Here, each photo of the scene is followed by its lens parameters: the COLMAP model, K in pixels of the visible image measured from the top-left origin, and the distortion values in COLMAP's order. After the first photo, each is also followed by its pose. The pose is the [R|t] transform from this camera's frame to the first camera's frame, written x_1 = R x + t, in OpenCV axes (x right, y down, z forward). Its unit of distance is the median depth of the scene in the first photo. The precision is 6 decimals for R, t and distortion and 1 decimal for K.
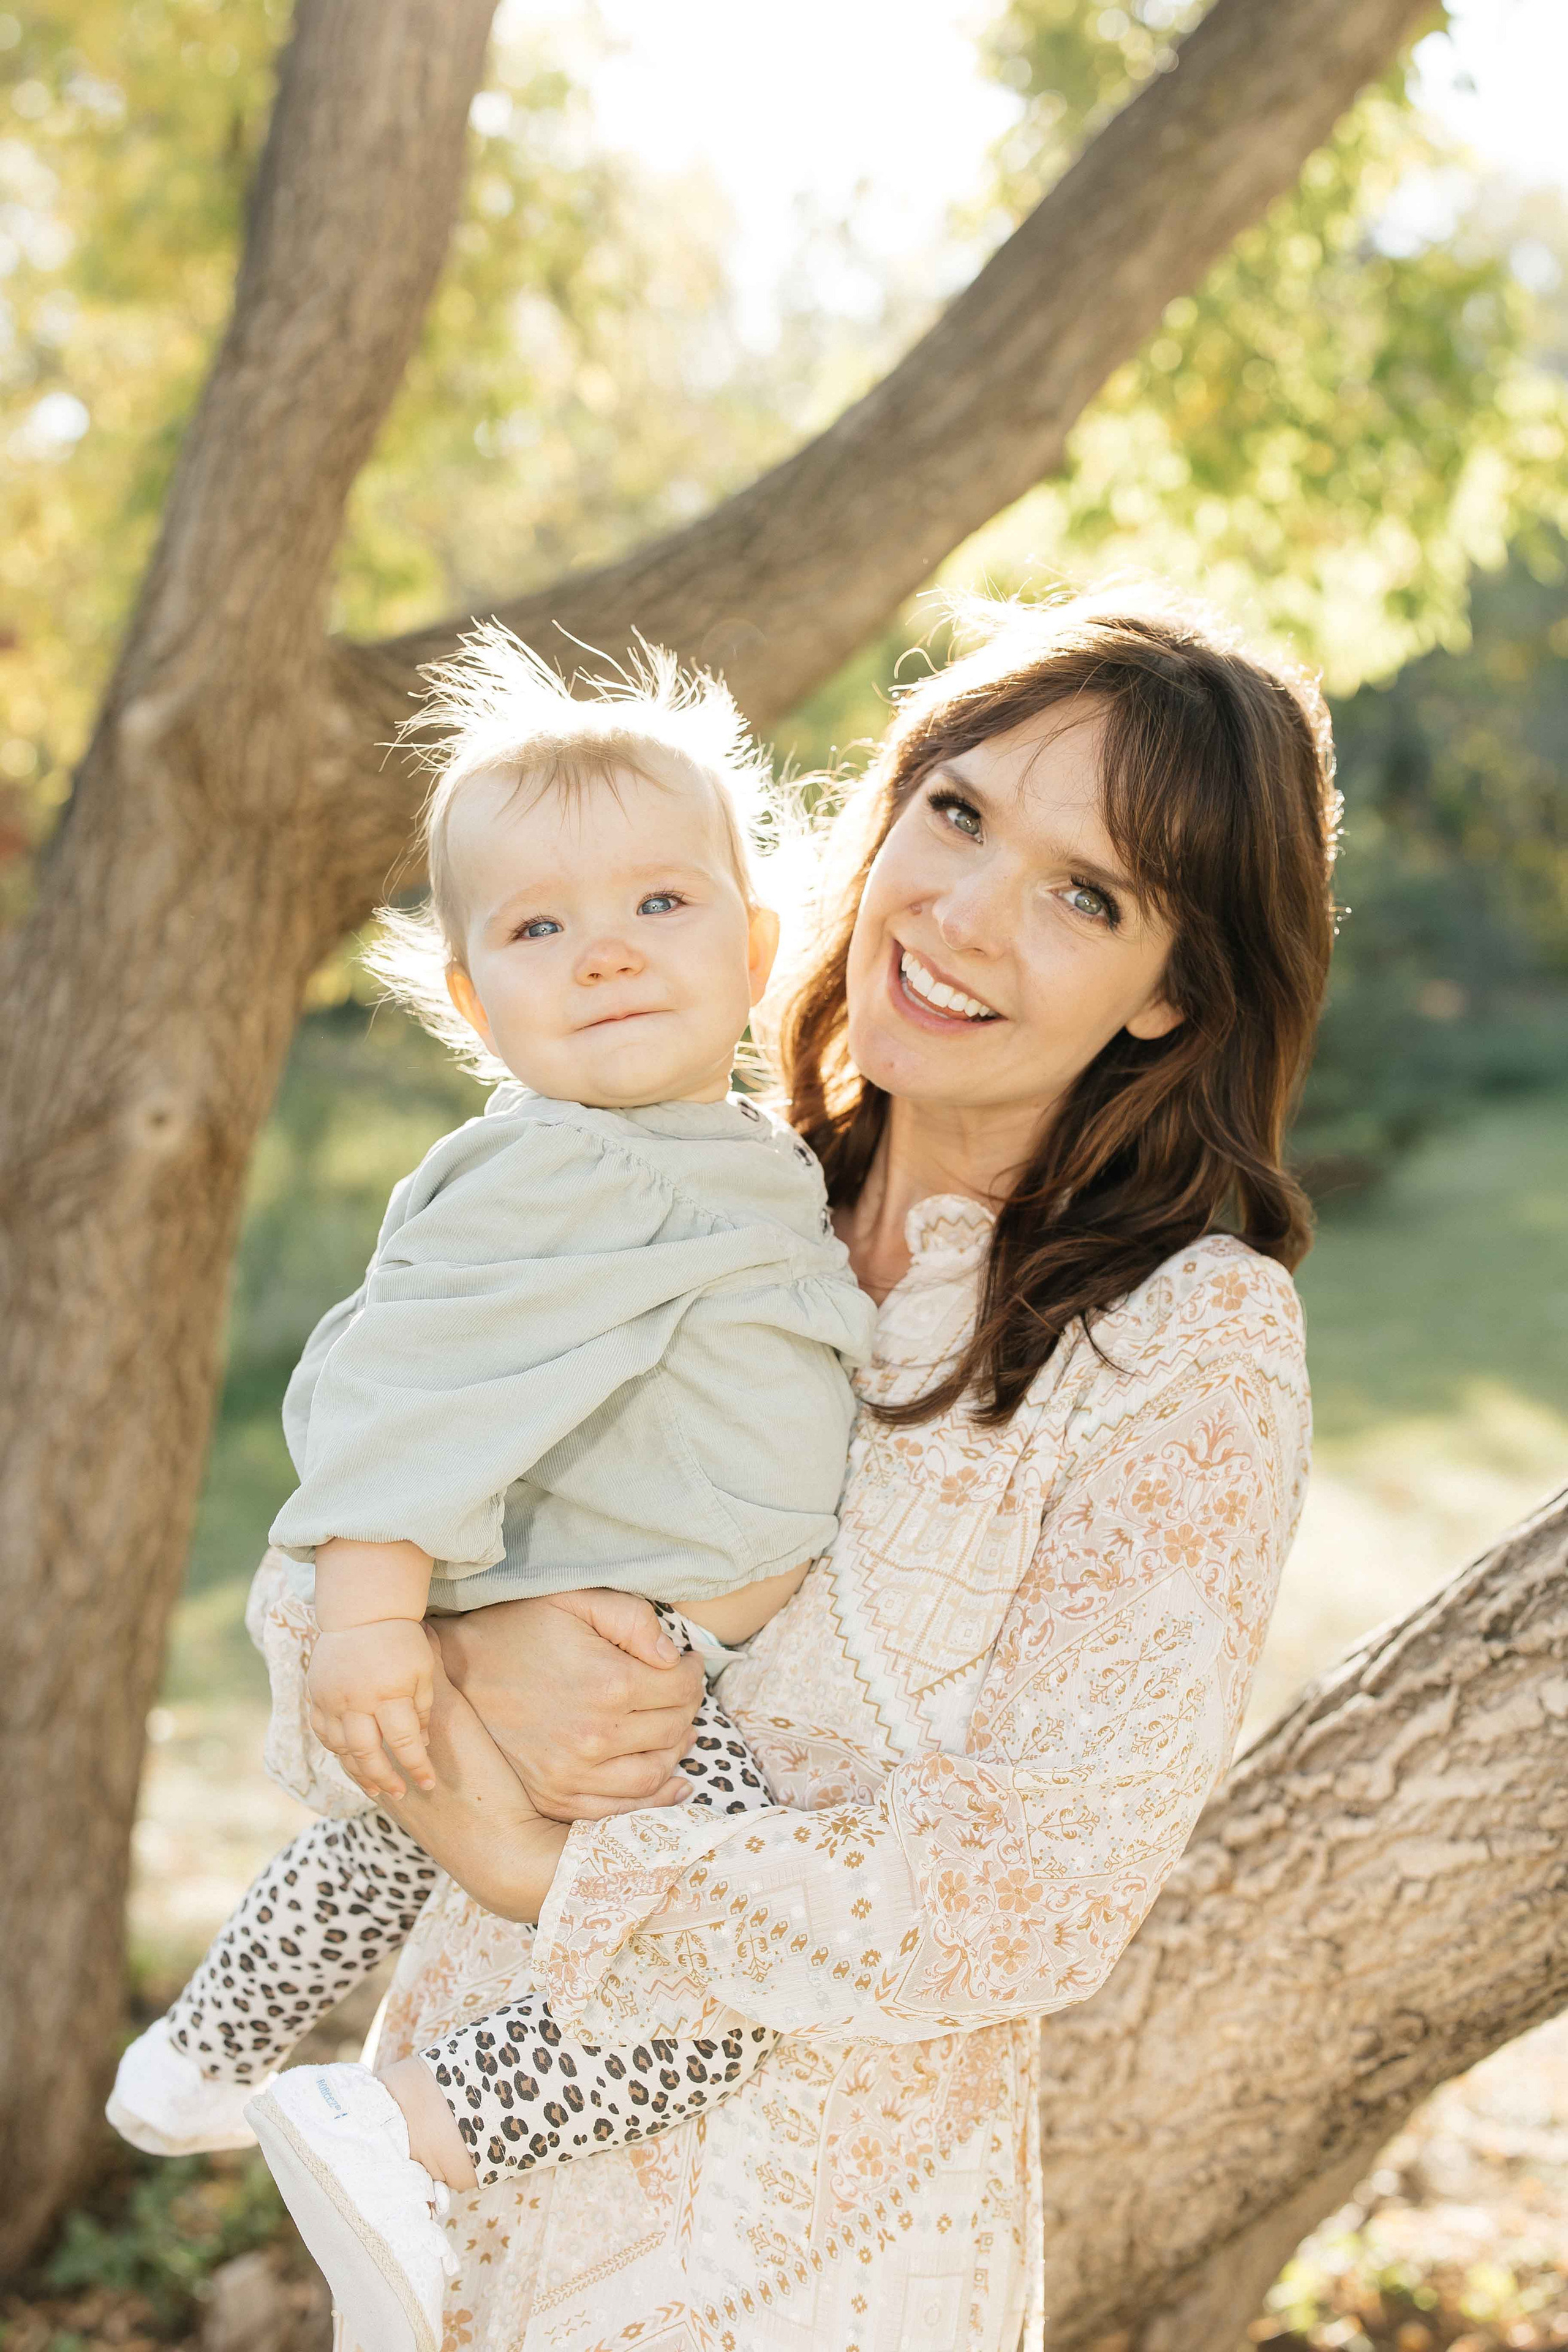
lens RADIAL K [[3536.5, 0, 783.5], [0, 3536.5, 1166.9], [0, 0, 1]] dist [0.042212, 0.000000]
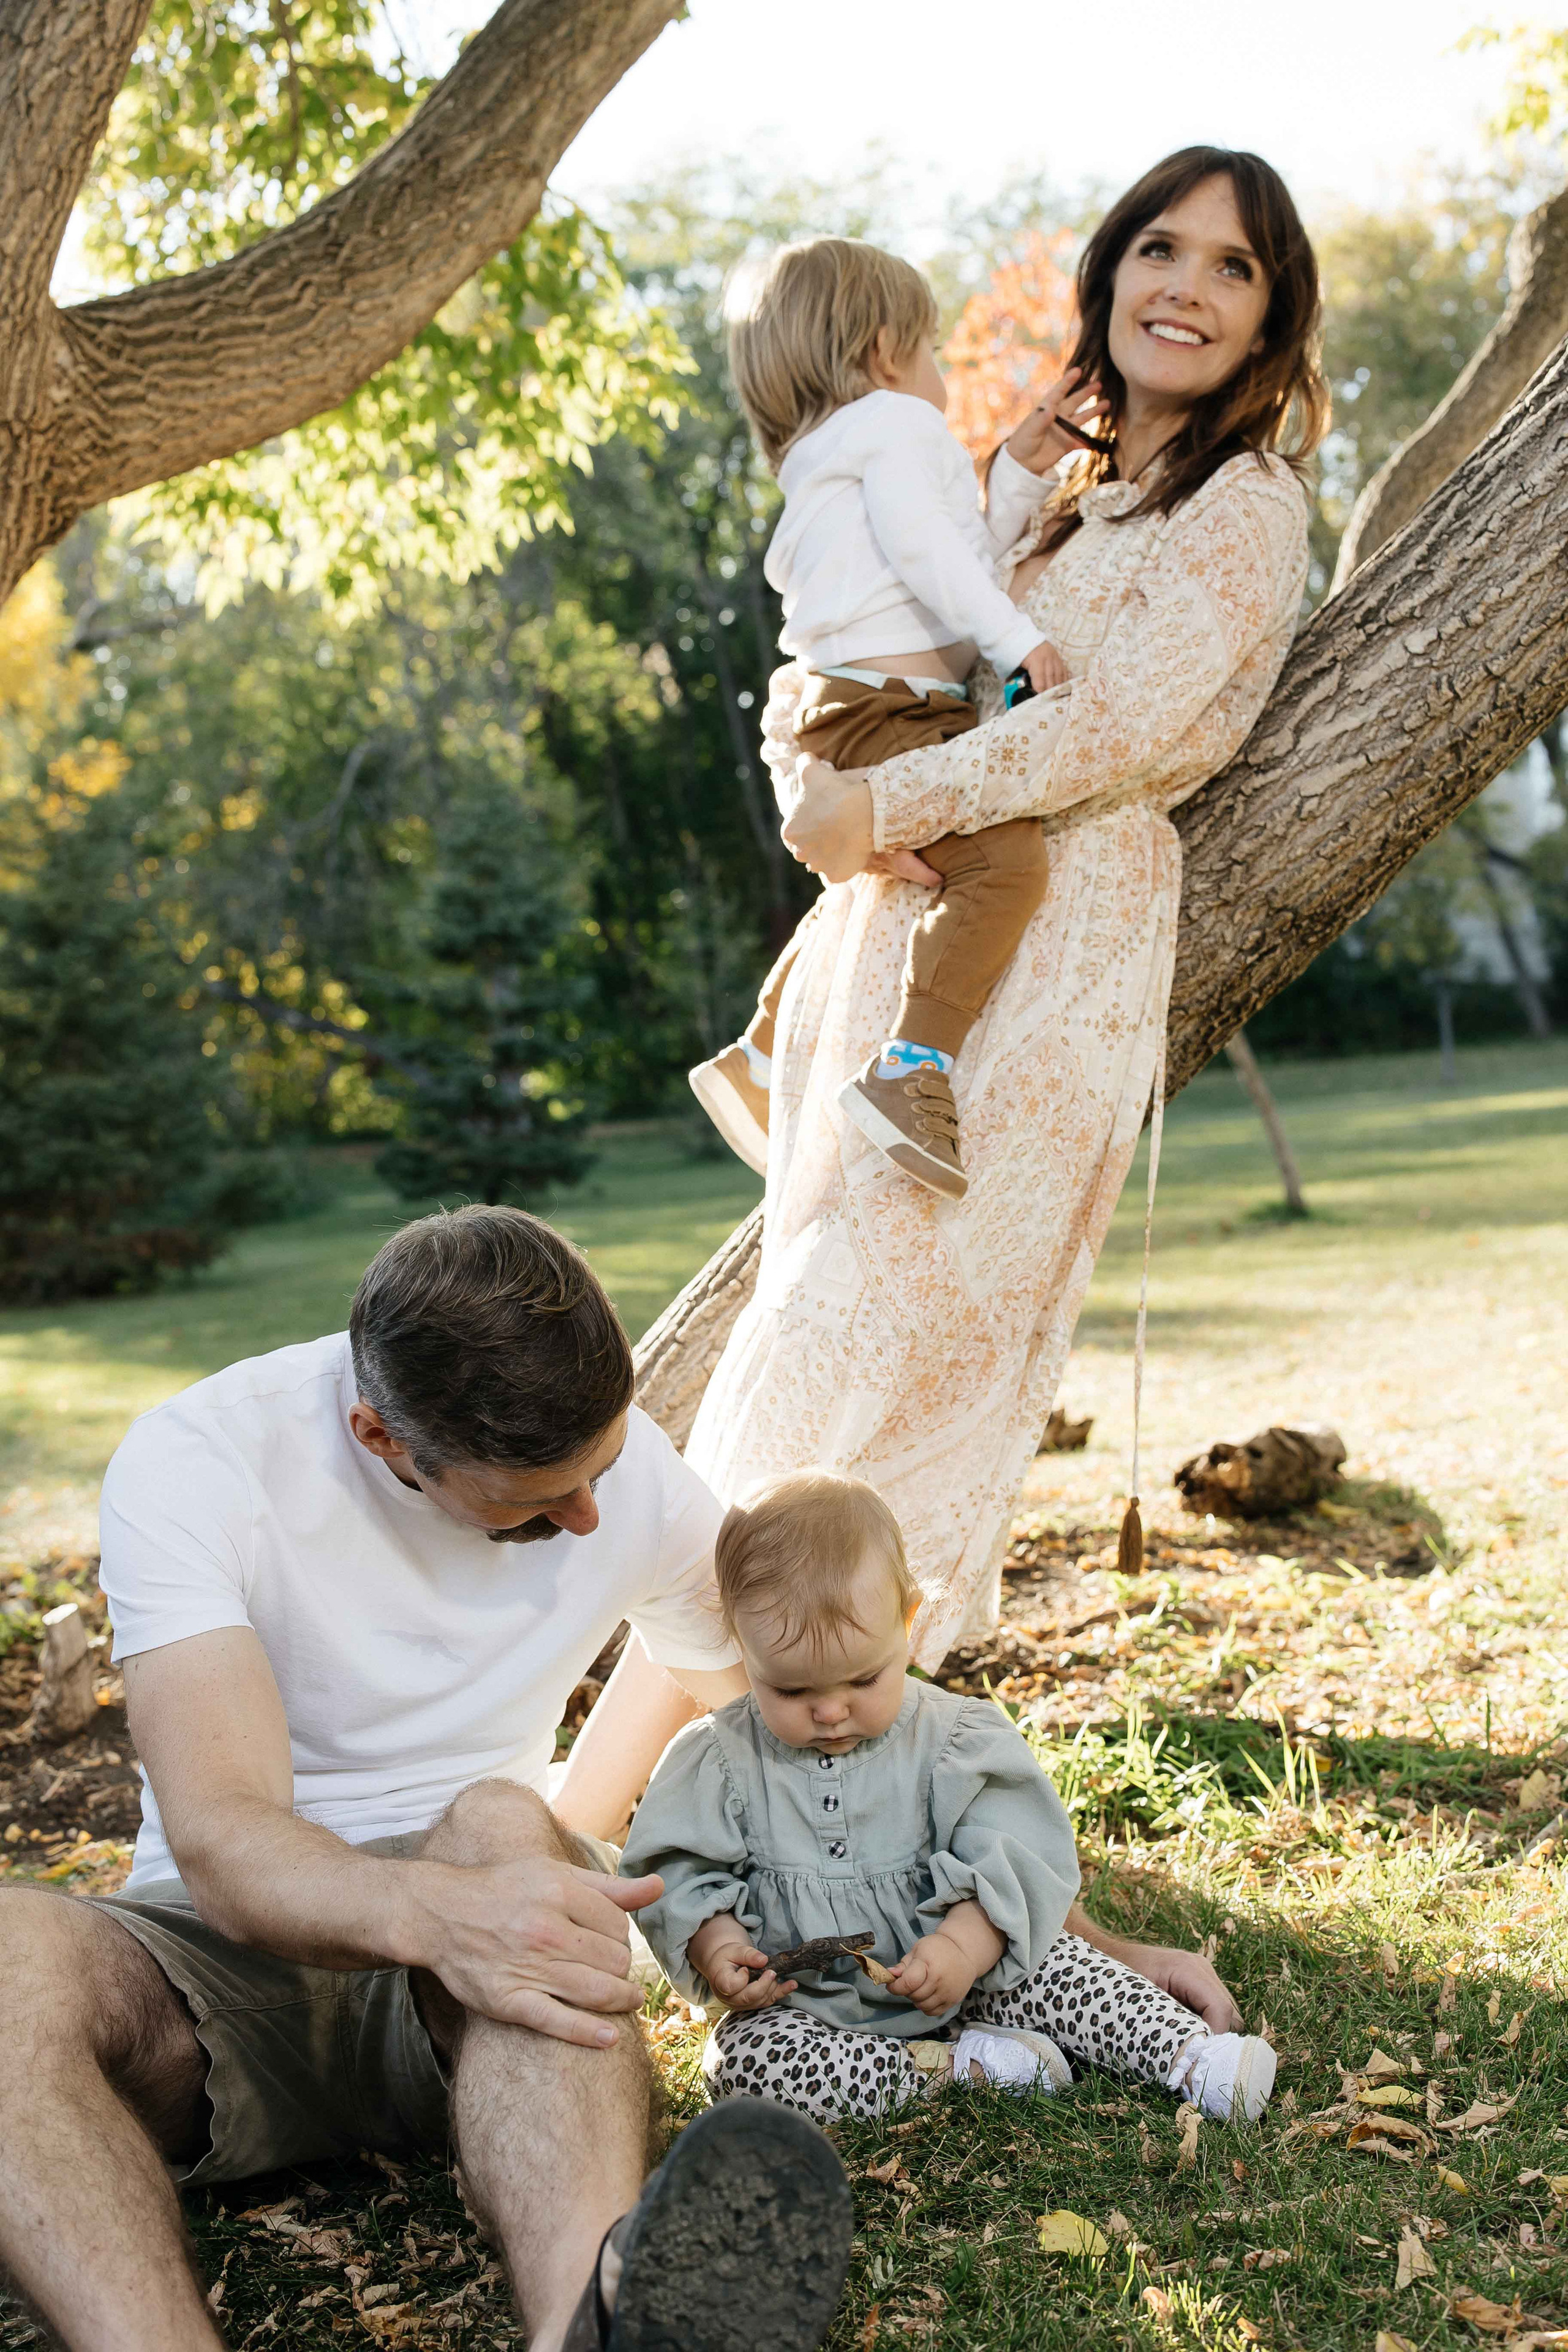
lens RADIAL K [[3536.5, 0, 779.7], [0, 3536.5, 1181.7], [0, 0, 1]] dist [0.042212, 0.000000]
pose [[0.912494, -0.060595, 0.404577, -0.729254], [0.091341, 0.994181, -0.057112, 0.452253], [-0.398762, 0.089069, 0.912719, -0.393925]]
